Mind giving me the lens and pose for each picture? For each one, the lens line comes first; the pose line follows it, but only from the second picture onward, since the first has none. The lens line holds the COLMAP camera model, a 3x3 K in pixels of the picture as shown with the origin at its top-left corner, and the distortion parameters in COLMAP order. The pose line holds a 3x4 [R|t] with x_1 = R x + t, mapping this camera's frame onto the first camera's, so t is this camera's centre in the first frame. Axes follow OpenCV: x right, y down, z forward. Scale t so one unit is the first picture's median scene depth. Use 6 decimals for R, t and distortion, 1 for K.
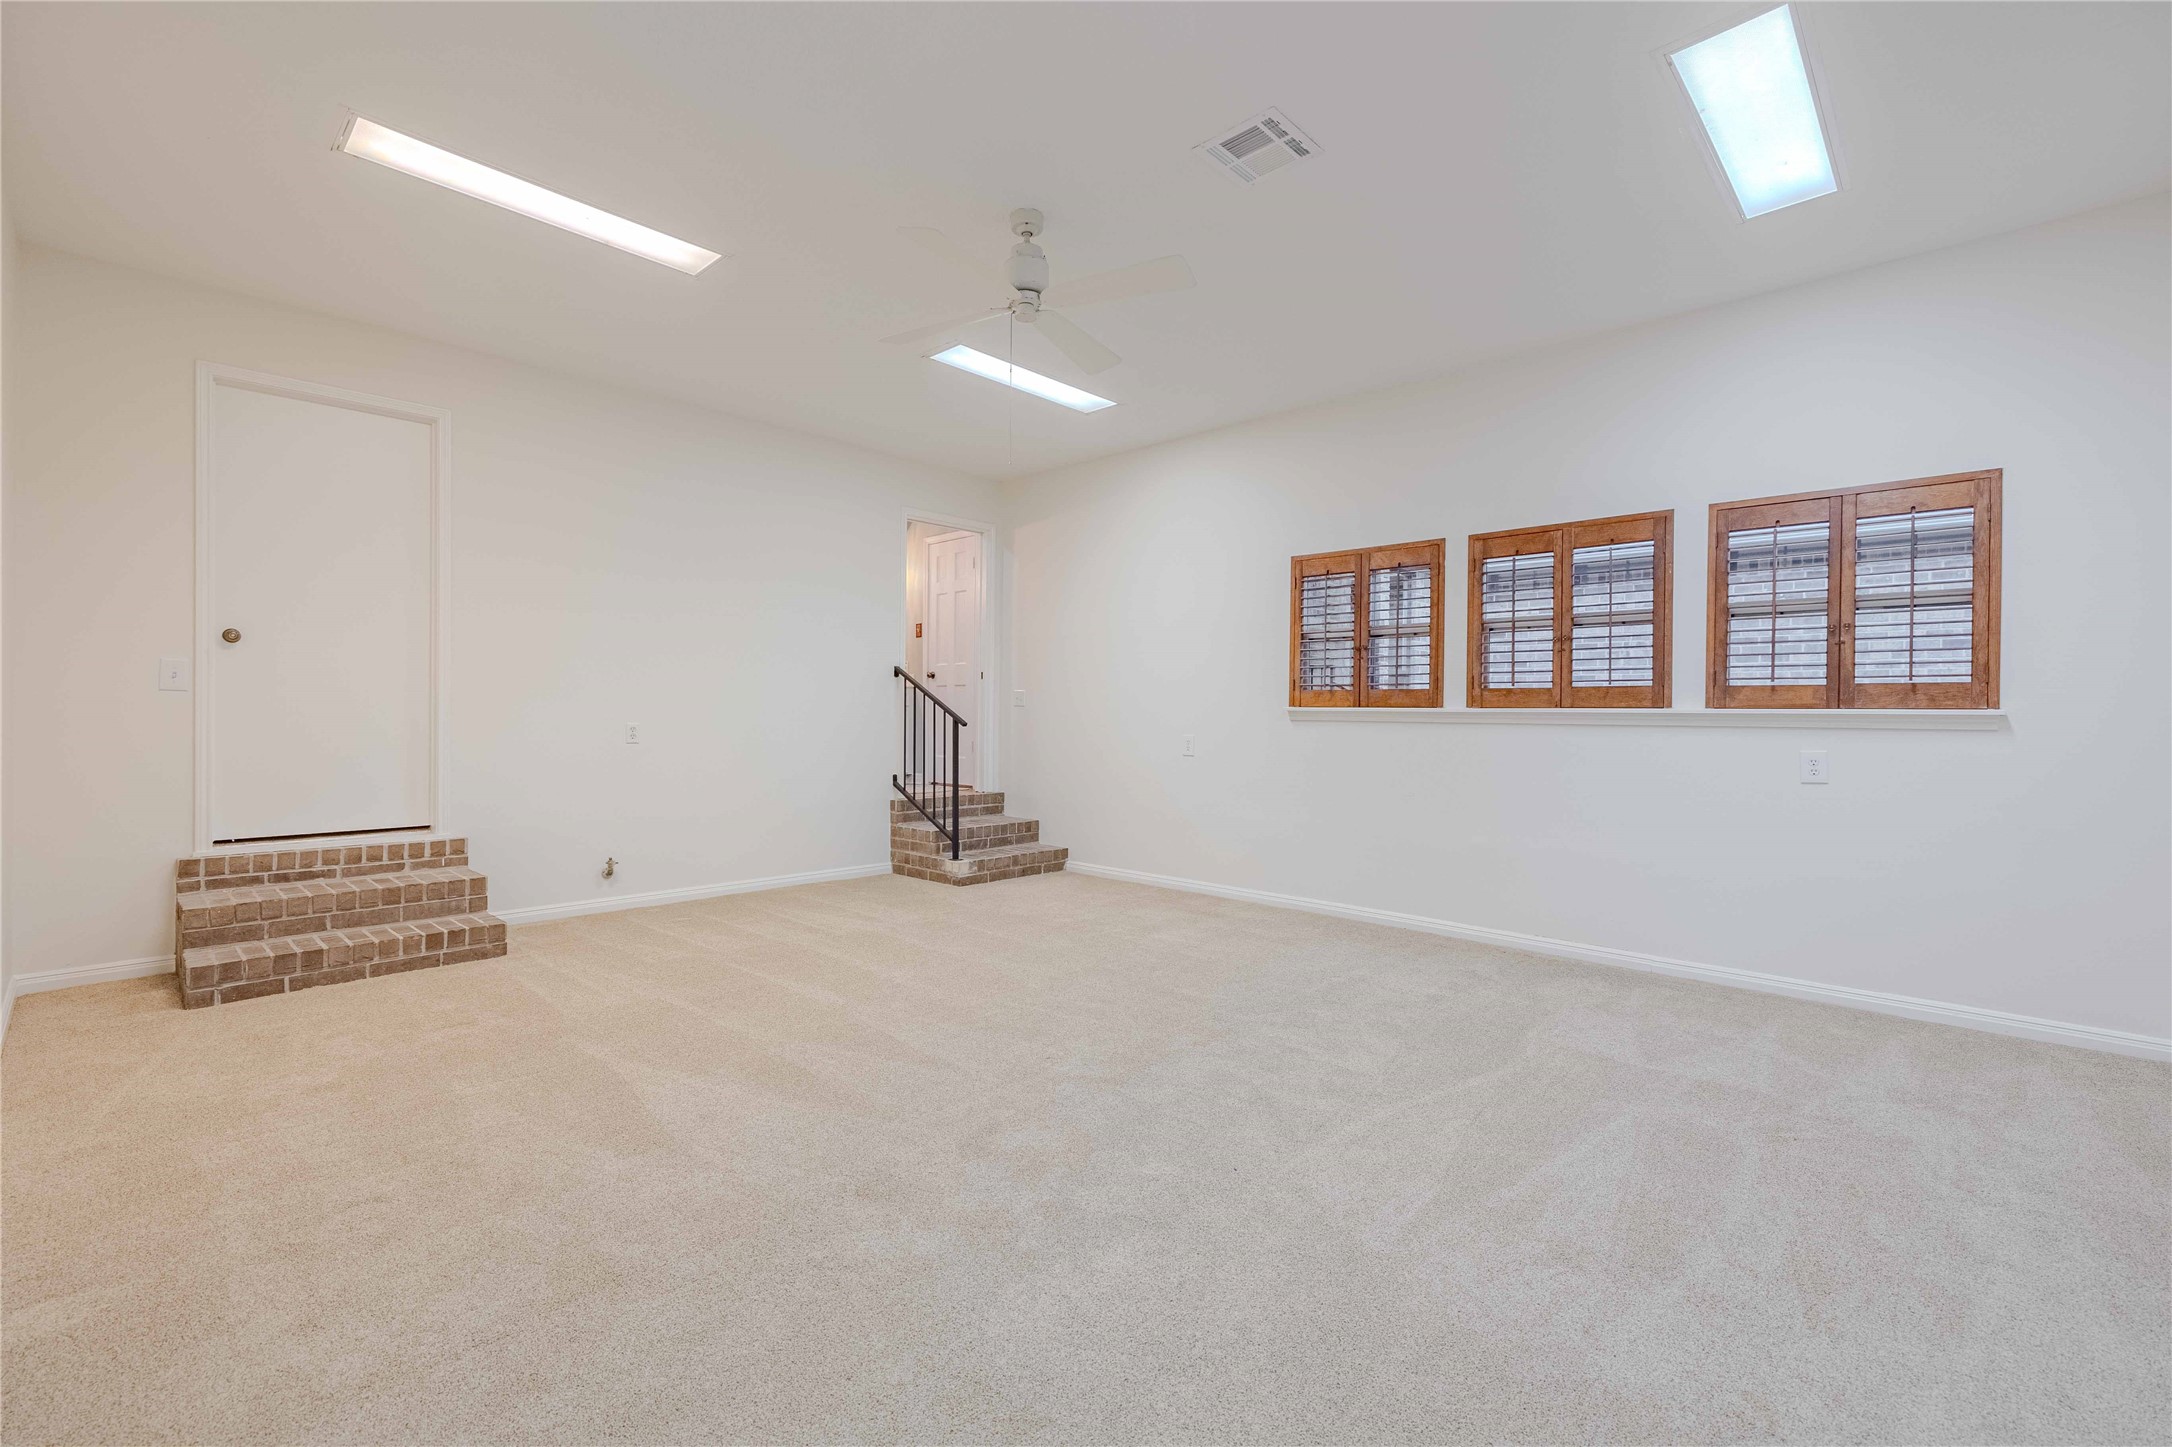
lens RADIAL K [[923.9, 0, 1083.1], [0, 923.9, 712.2], [0, 0, 1]] dist [0.003149, -0.000033]
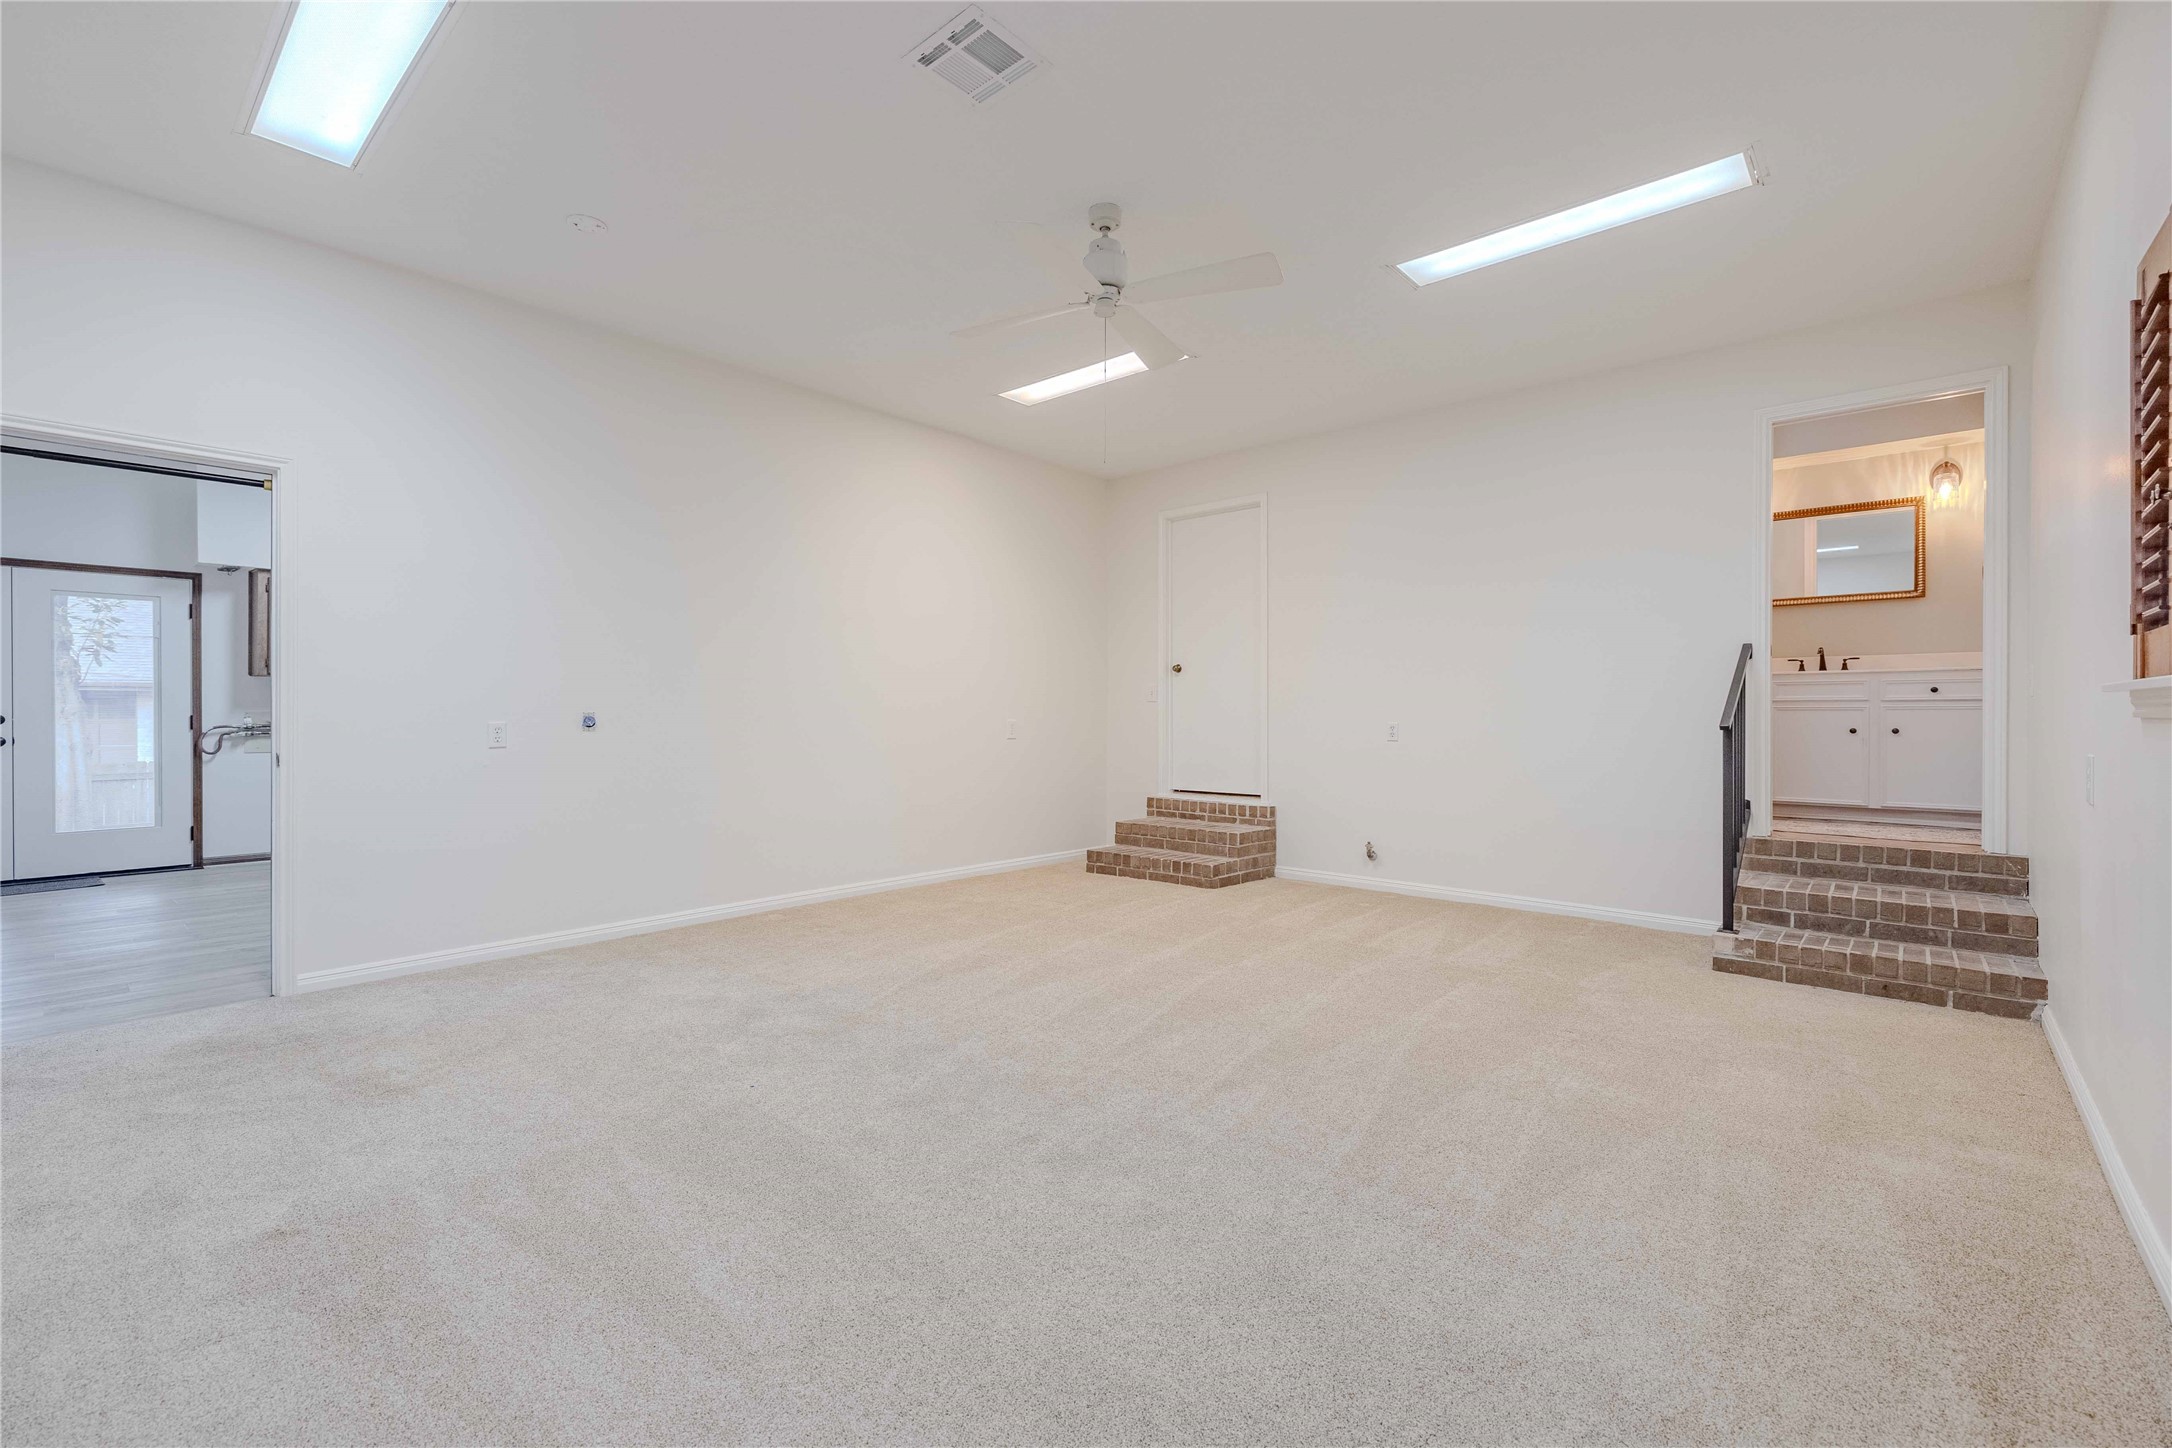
lens RADIAL K [[923.9, 0, 1091.8], [0, 923.9, 719.0], [0, 0, 1]] dist [0.003149, -0.000033]
pose [[0.043424, -0.002018, -0.999055, 0.698756], [0.003493, 0.999992, -0.001868, 0.010776], [0.999051, -0.003409, 0.043430, 0.717232]]
